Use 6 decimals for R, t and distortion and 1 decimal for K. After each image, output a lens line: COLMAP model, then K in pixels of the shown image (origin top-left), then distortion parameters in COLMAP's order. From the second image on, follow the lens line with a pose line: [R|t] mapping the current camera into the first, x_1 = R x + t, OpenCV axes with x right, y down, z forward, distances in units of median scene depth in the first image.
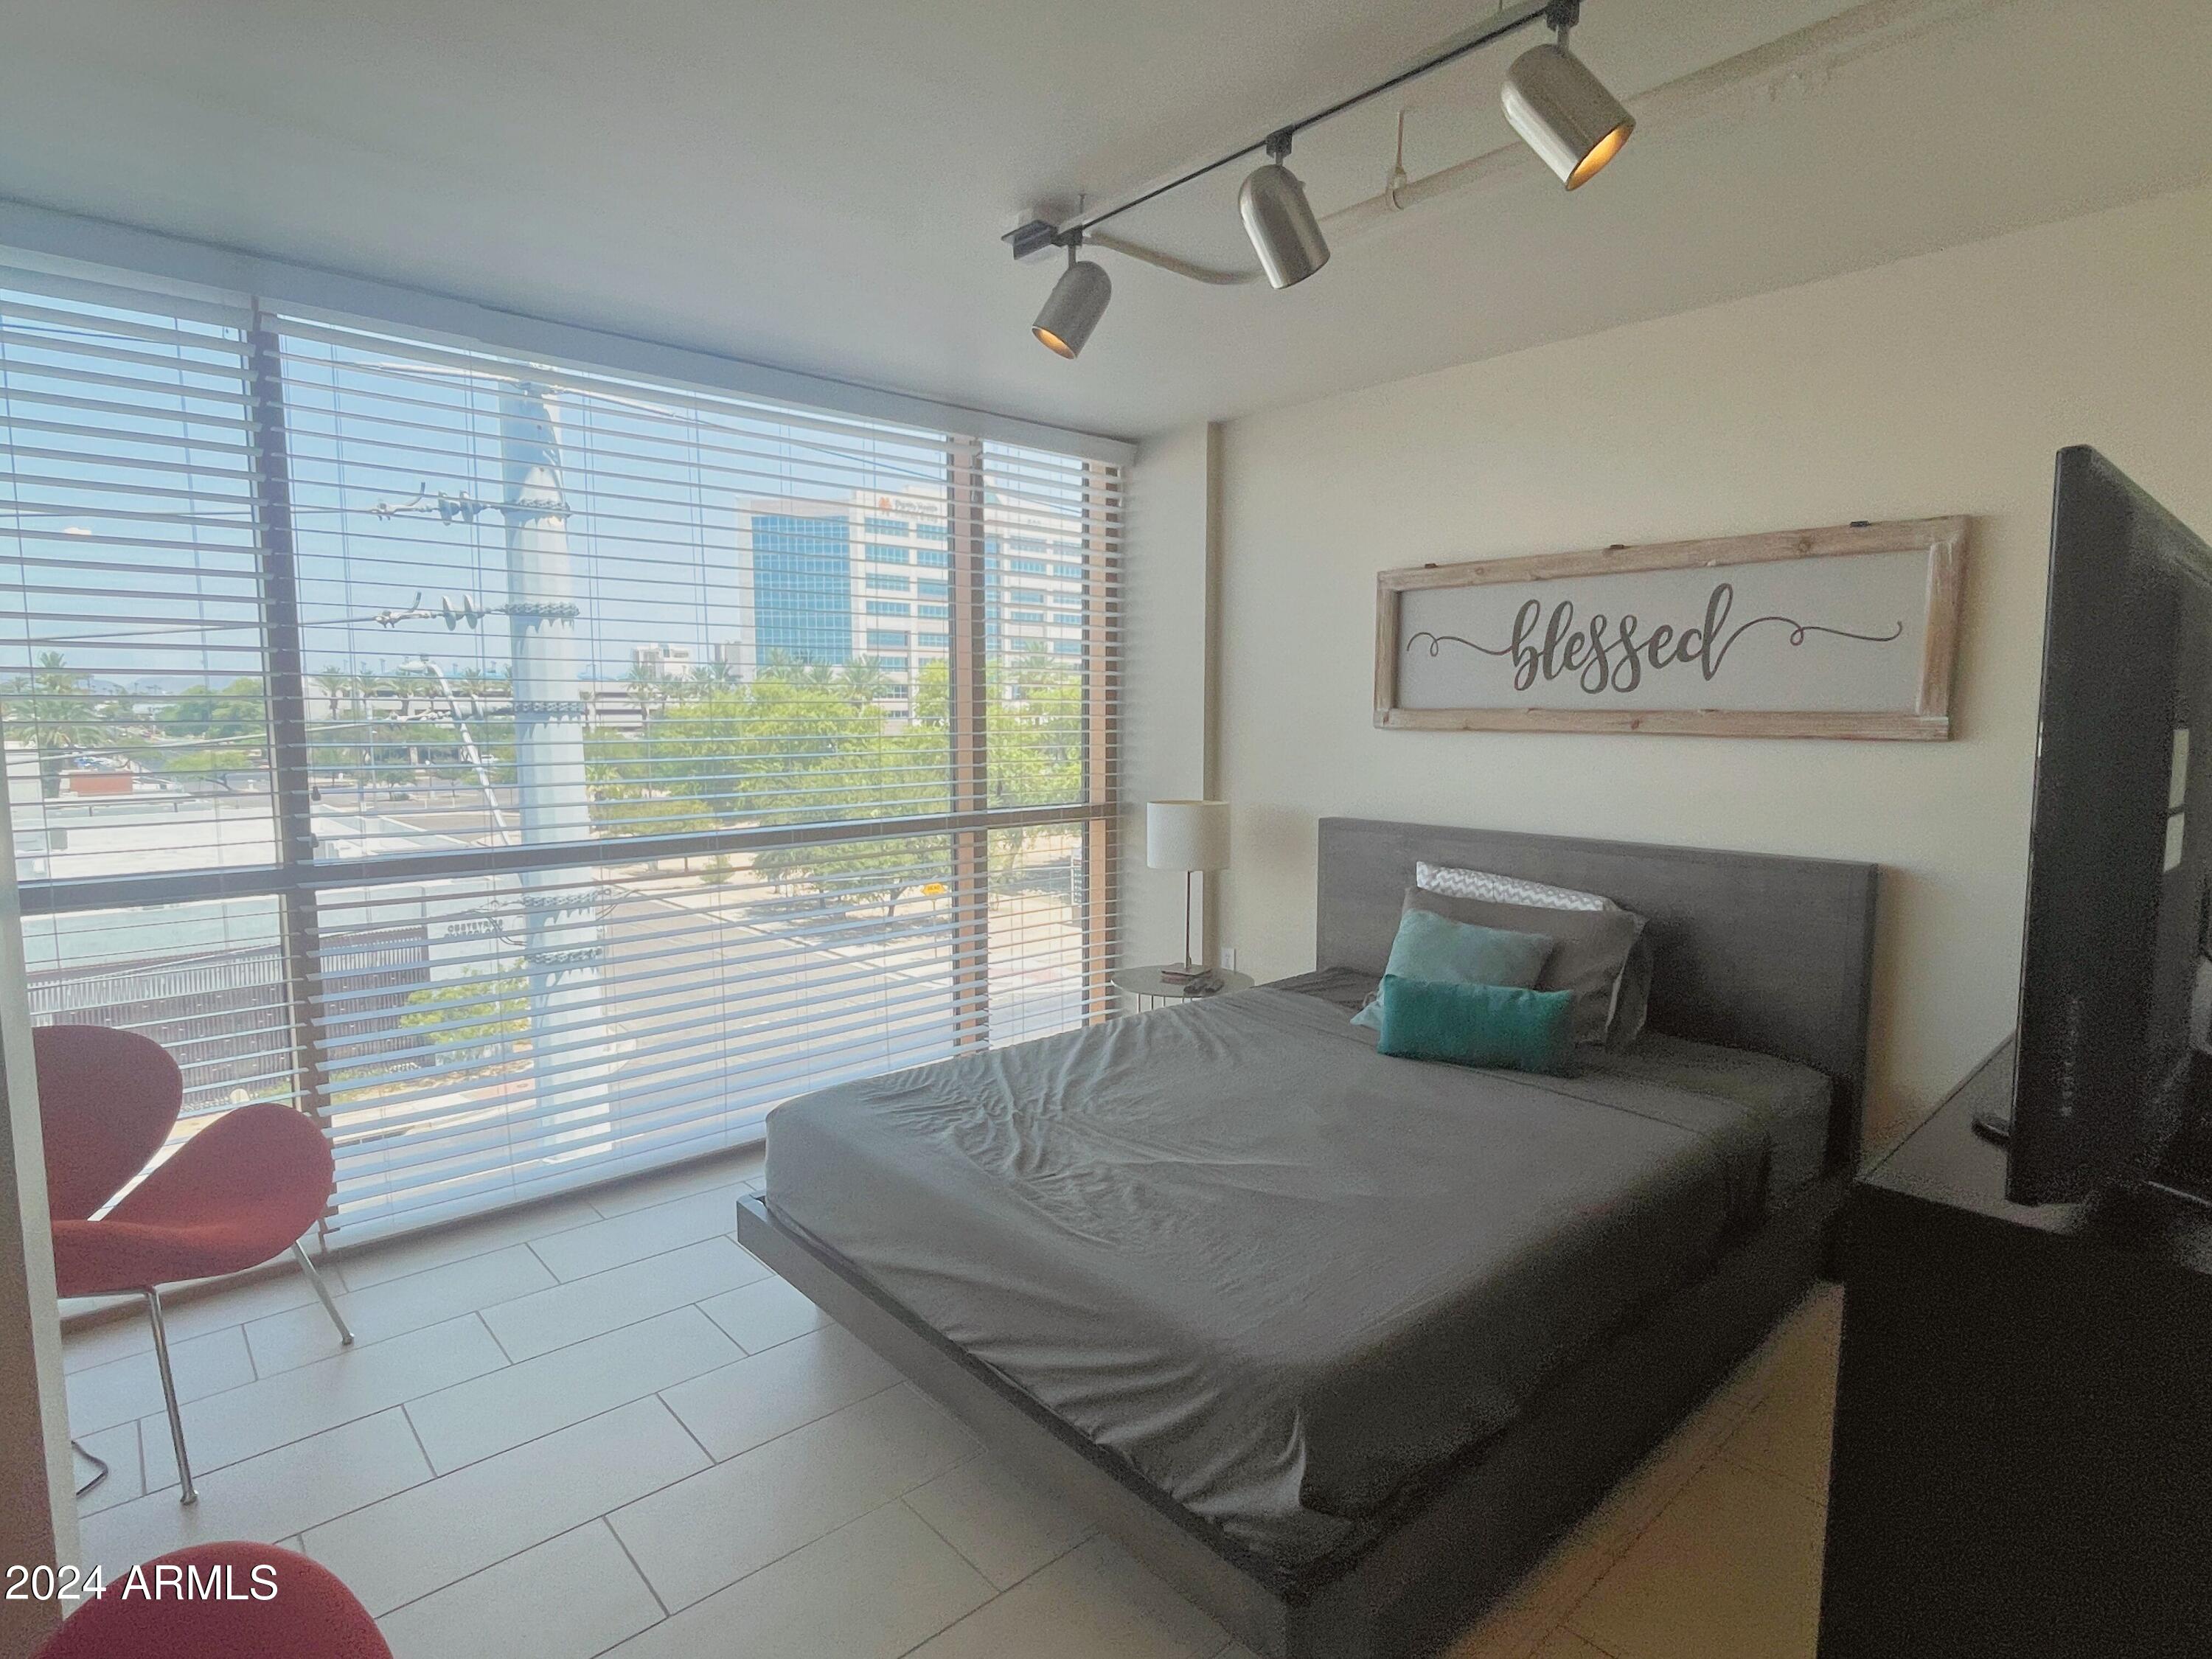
lens RADIAL K [[1142.8, 0, 1107.9], [0, 1142.8, 819.2], [0, 0, 1]] dist [-0.015512, 0.003091]
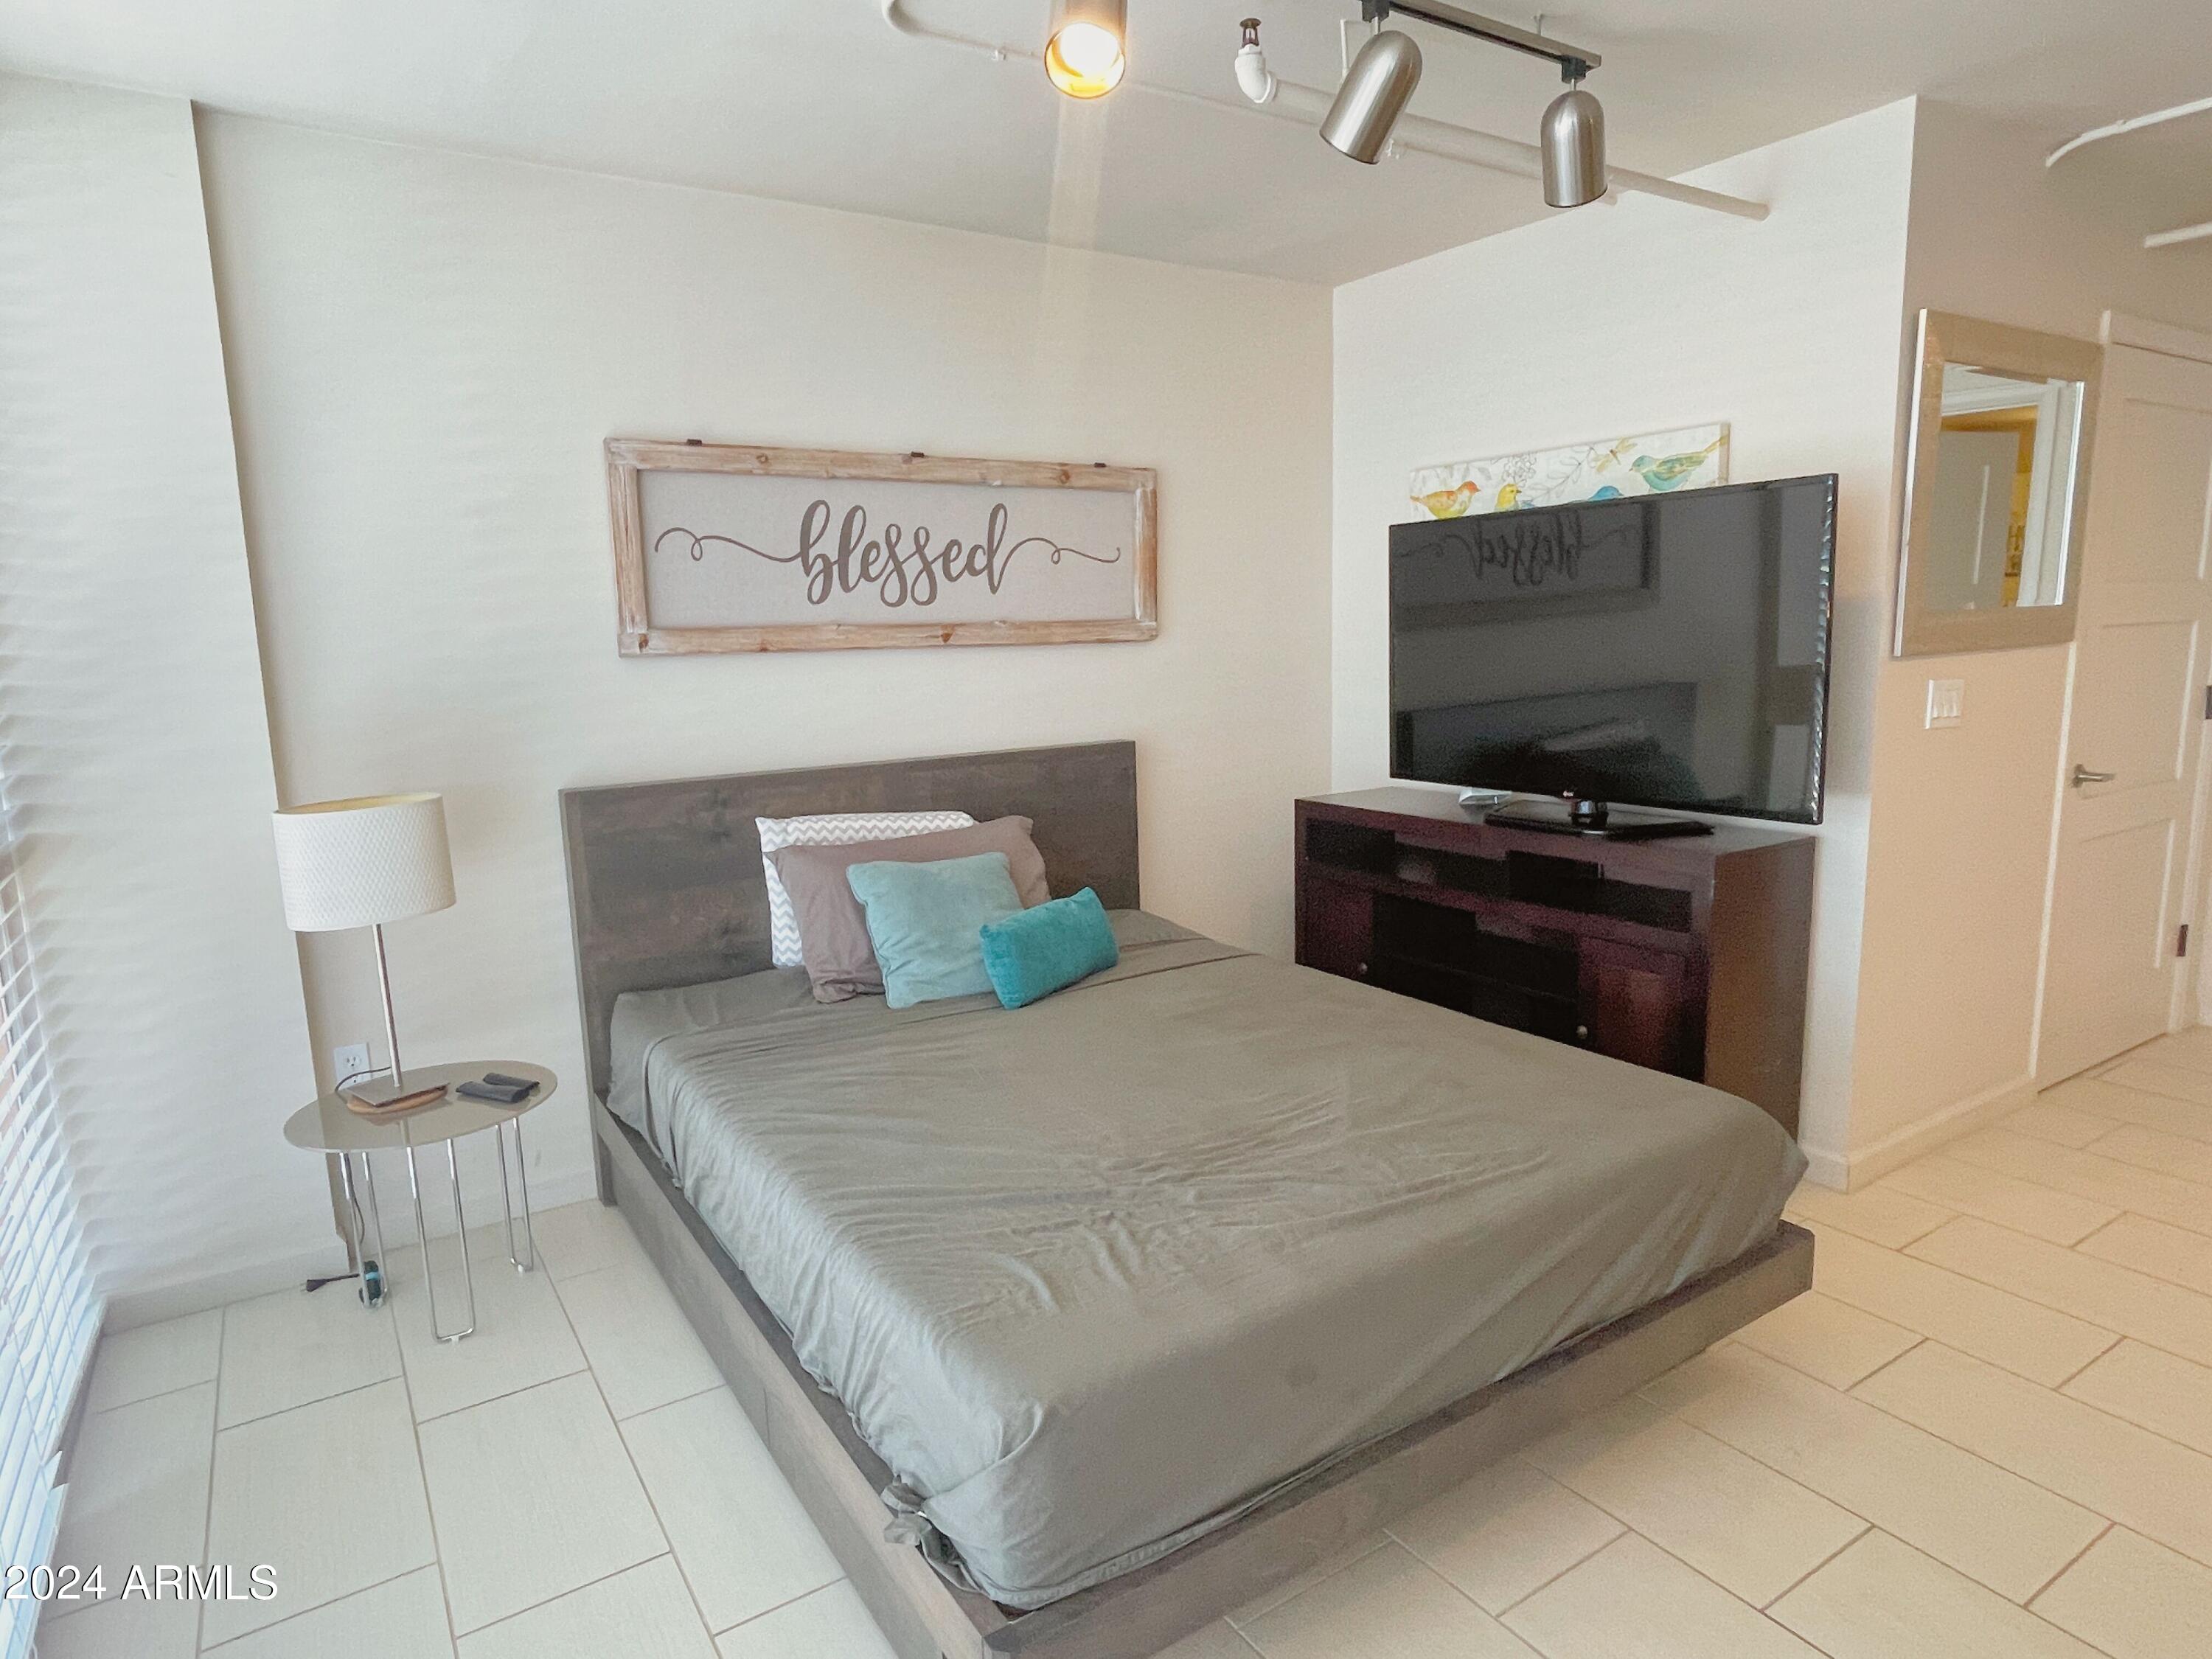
lens RADIAL K [[1266.9, 0, 1104.4], [0, 1266.9, 829.7], [0, 0, 1]] dist [-0.001119, -0.000306]
pose [[0.168942, -0.164678, 0.971772, -0.611561], [0.120496, 0.981999, 0.145463, -0.060581], [-0.978233, 0.092520, 0.185743, 0.652830]]
